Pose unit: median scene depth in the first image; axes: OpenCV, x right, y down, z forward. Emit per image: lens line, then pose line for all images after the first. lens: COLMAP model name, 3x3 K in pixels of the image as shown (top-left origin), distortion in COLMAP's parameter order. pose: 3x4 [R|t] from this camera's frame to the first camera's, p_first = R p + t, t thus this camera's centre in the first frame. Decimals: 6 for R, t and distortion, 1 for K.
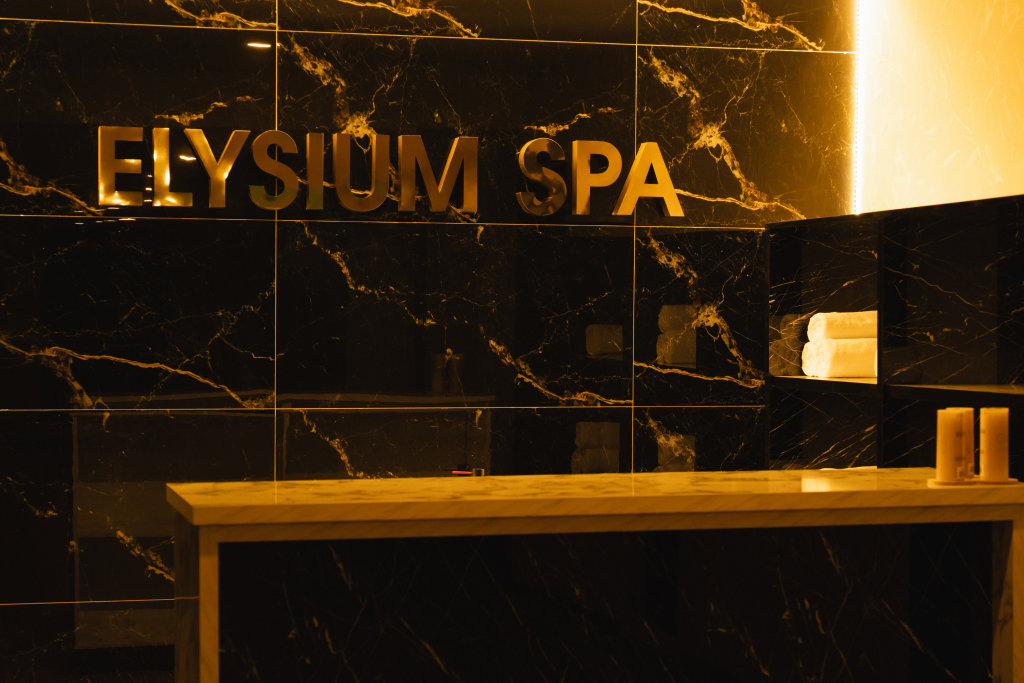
lens RADIAL K [[1766.2, 0, 382.1], [0, 1766.2, 364.0], [0, 0, 1]] dist [0.054163, -0.090084]
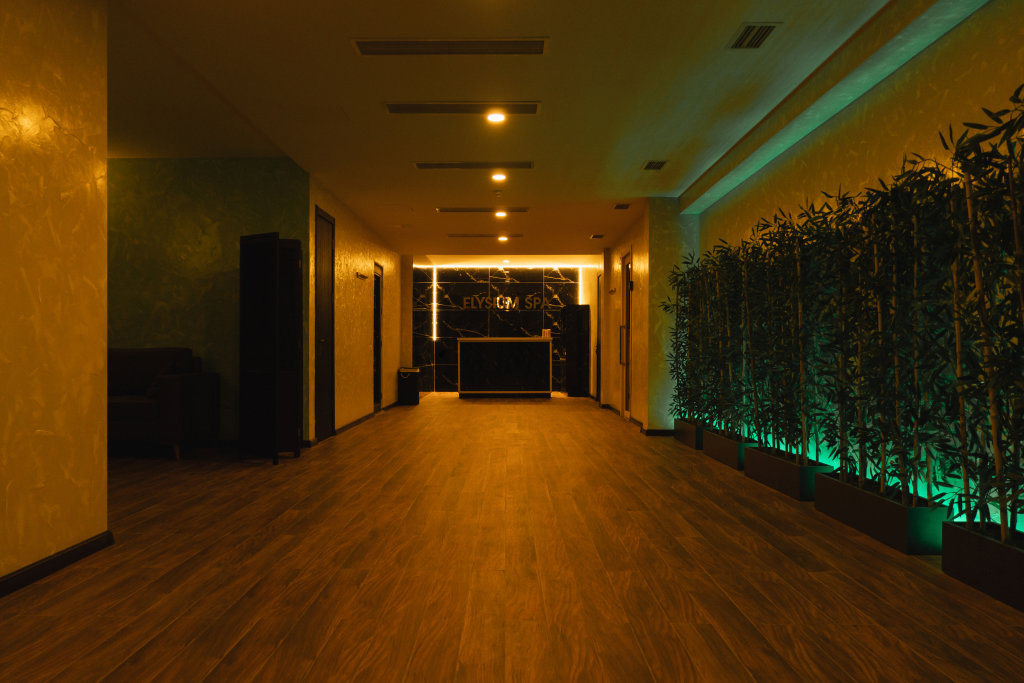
lens RADIAL K [[811.0, 0, 509.6], [0, 811.0, 364.6], [0, 0, 1]] dist [-0.015512, -0.001560]
pose [[0.974478, 0.001958, -0.224477, 0.715736], [-0.002315, 0.999996, -0.001328, 0.133339], [0.224473, 0.001813, 0.974479, -2.032161]]
